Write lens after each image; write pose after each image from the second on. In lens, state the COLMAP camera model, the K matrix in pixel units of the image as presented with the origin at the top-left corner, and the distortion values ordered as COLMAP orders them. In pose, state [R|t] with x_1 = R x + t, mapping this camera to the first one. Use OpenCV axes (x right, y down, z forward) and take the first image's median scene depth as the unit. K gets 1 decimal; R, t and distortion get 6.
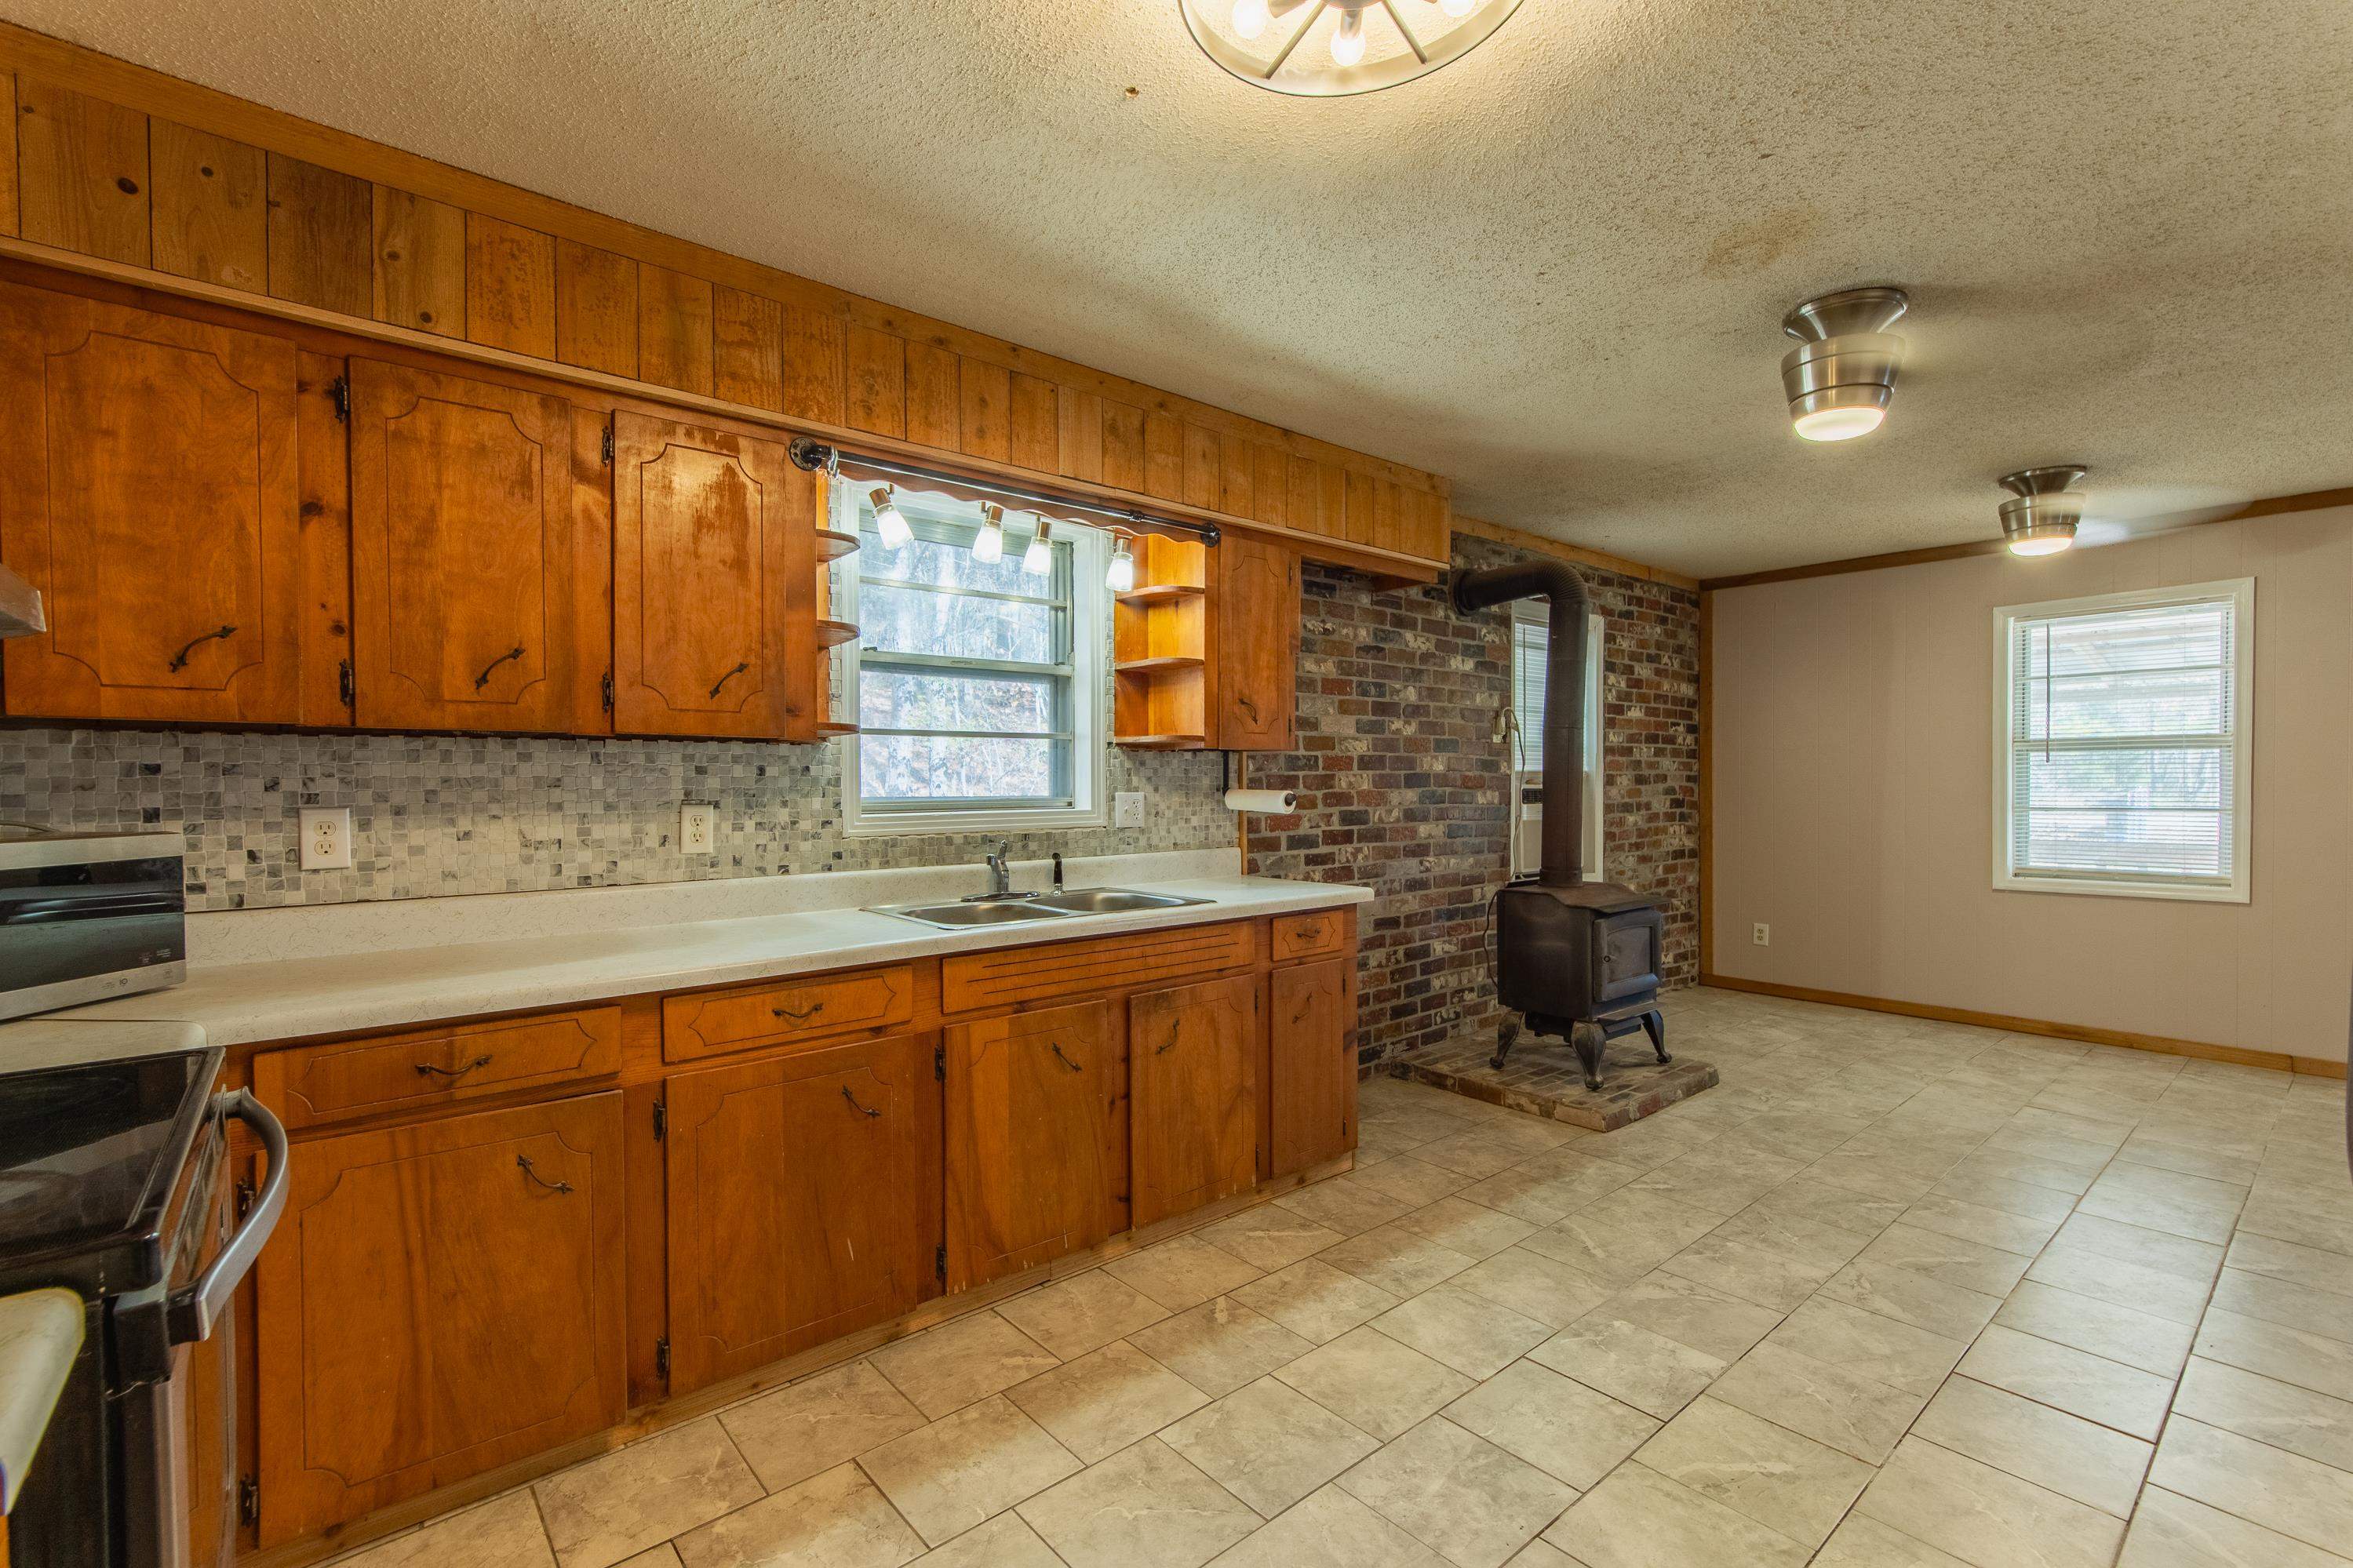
lens RADIAL K [[1053.7, 0, 1158.9], [0, 1053.7, 799.4], [0, 0, 1]] dist [-0.000225, 0.000708]
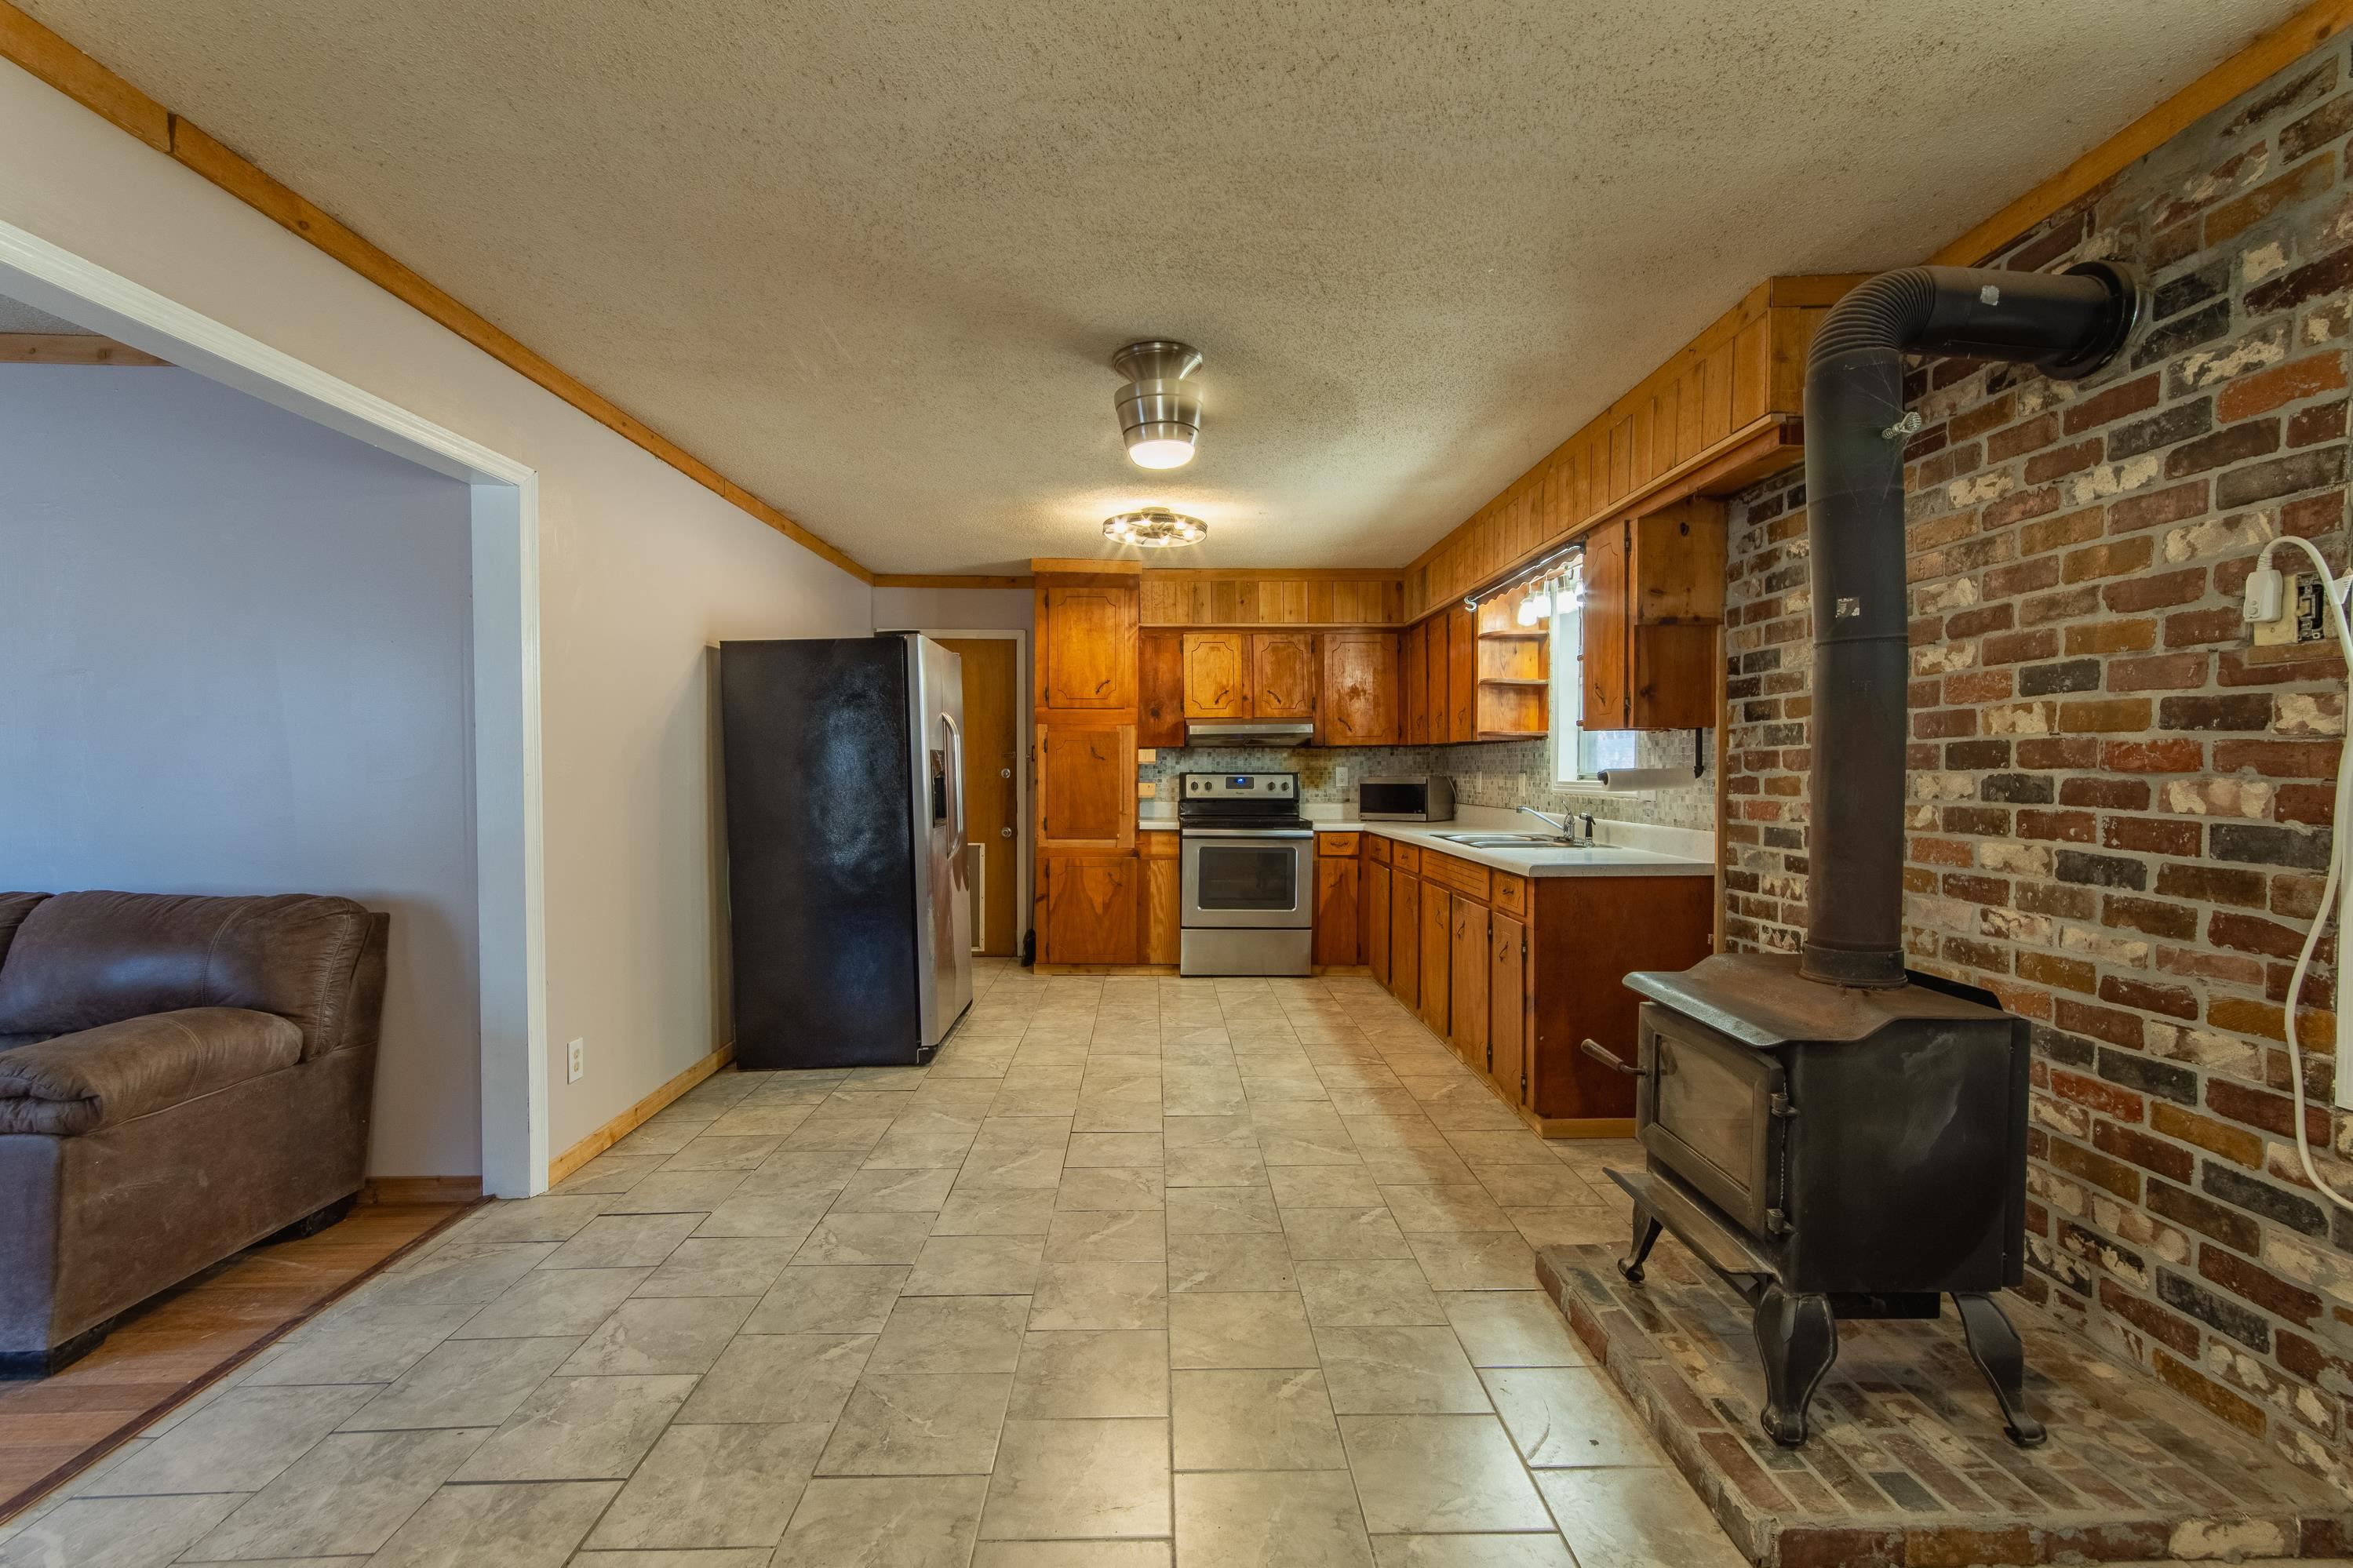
lens RADIAL K [[1045.4, 0, 1180.8], [0, 1045.4, 796.5], [0, 0, 1]] dist [0.002011, 0.003050]
pose [[-0.627469, 0.027623, -0.778151, 0.887498], [-0.007780, 0.999098, 0.041740, -0.015925], [0.778602, 0.032245, -0.626688, 1.008238]]
